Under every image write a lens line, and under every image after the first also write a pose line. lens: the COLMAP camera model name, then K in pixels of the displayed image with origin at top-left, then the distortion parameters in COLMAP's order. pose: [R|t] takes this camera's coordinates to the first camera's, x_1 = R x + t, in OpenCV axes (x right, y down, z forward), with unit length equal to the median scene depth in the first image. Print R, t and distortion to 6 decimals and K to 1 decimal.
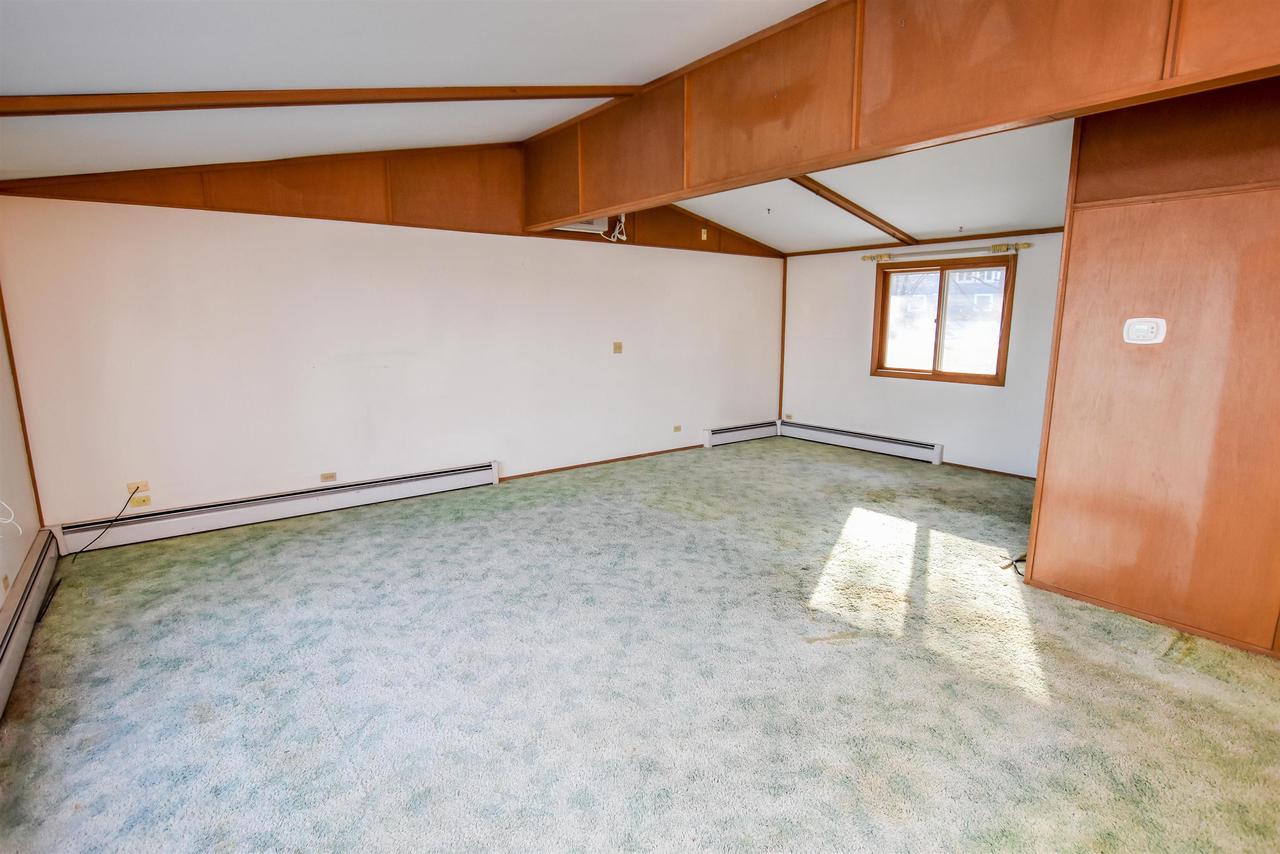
lens RADIAL K [[632.0, 0, 643.0], [0, 632.0, 439.9], [0, 0, 1]] dist [-0.026522, 0.000329]
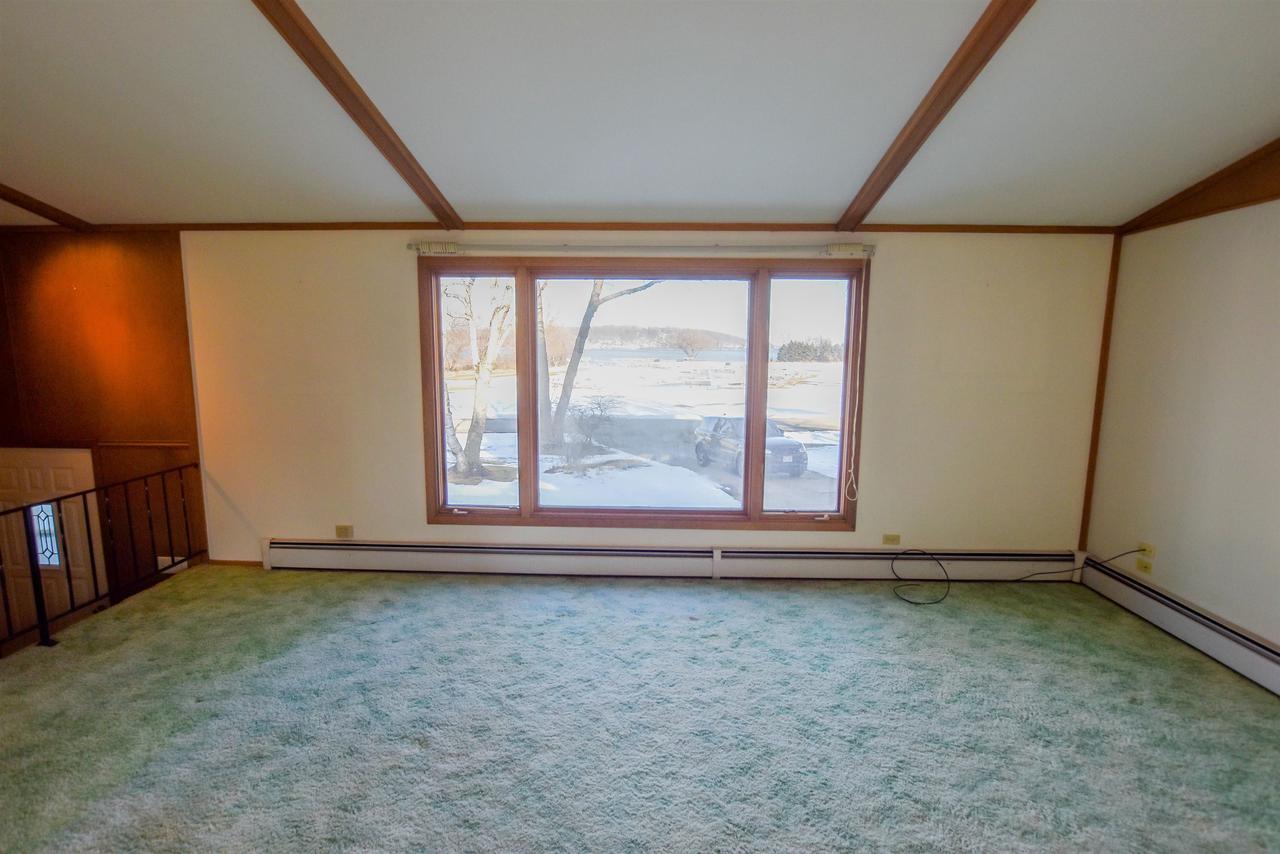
lens RADIAL K [[636.4, 0, 640.3], [0, 636.4, 441.8], [0, 0, 1]] dist [-0.031431, 0.005534]
pose [[-0.637202, 0.110923, -0.762673, 0.271384], [-0.152055, 0.952043, 0.265505, -0.186867], [0.755548, 0.285148, -0.589778, 0.931448]]
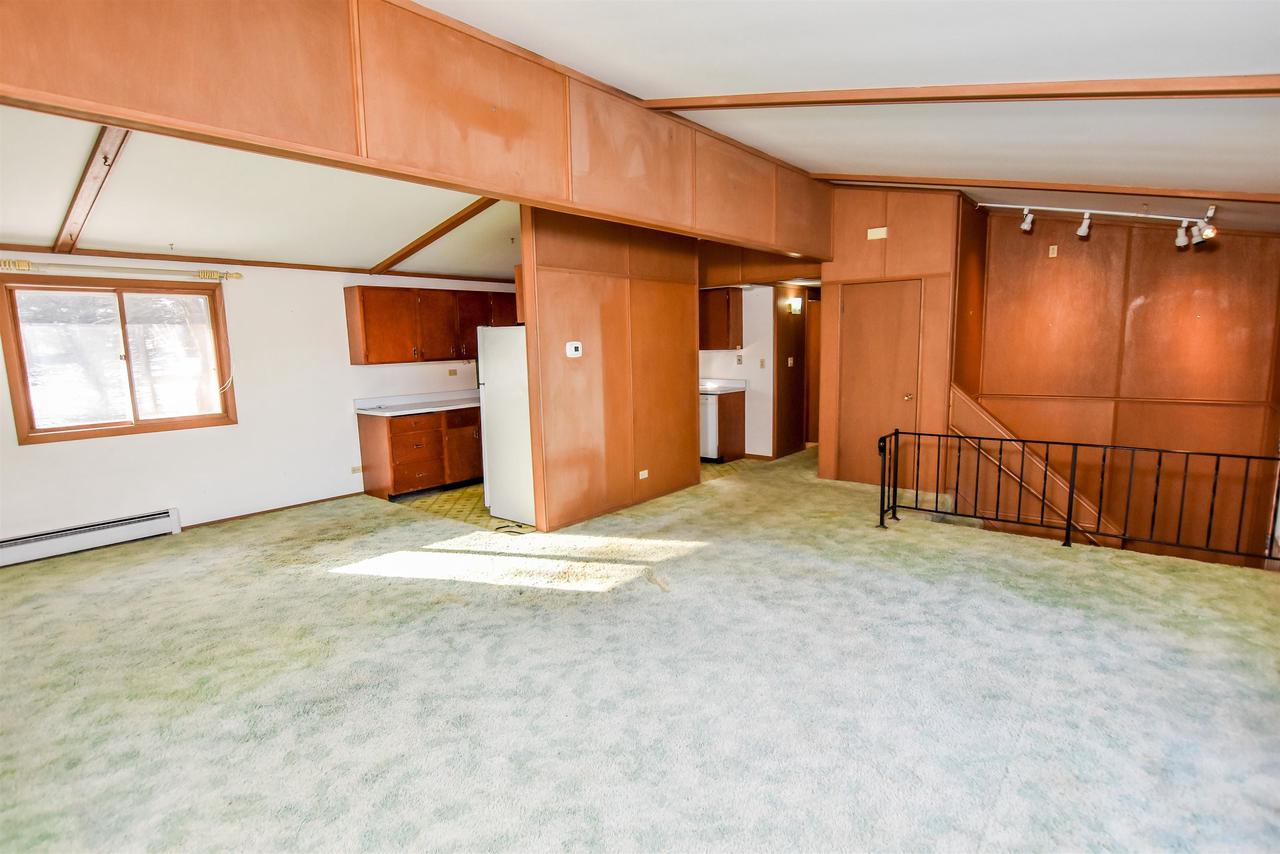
lens RADIAL K [[636.4, 0, 640.3], [0, 636.4, 441.8], [0, 0, 1]] dist [-0.031431, 0.005534]
pose [[-0.213499, -0.142939, 0.966430, -0.648887], [0.206369, 0.960317, 0.187625, -0.156792], [-0.954898, 0.239499, -0.175529, 0.843382]]
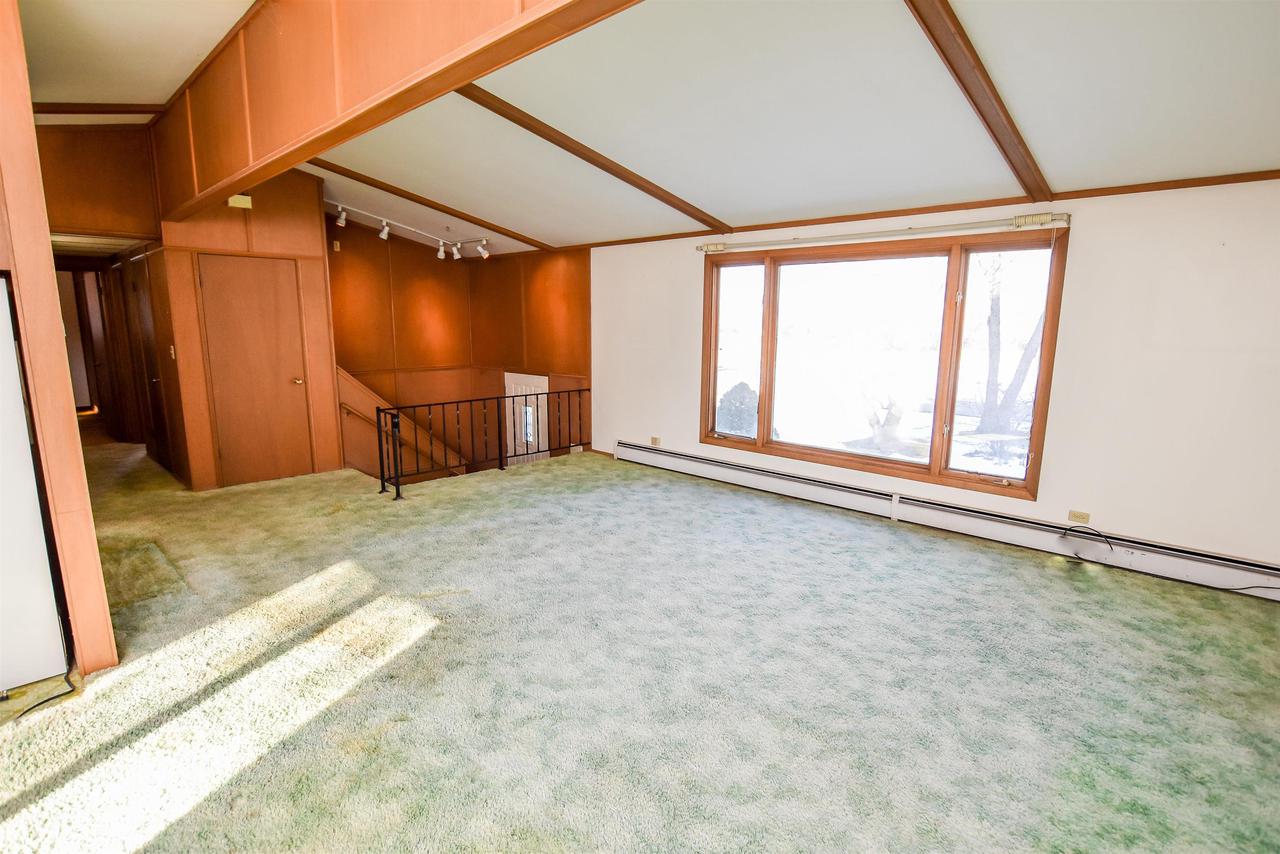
lens RADIAL K [[636.4, 0, 640.3], [0, 636.4, 441.8], [0, 0, 1]] dist [-0.031431, 0.005534]
pose [[-0.989735, 0.022188, -0.141183, 0.070820], [-0.031549, 0.929582, 0.367263, -0.270615], [0.139390, 0.367947, -0.919339, 1.423265]]
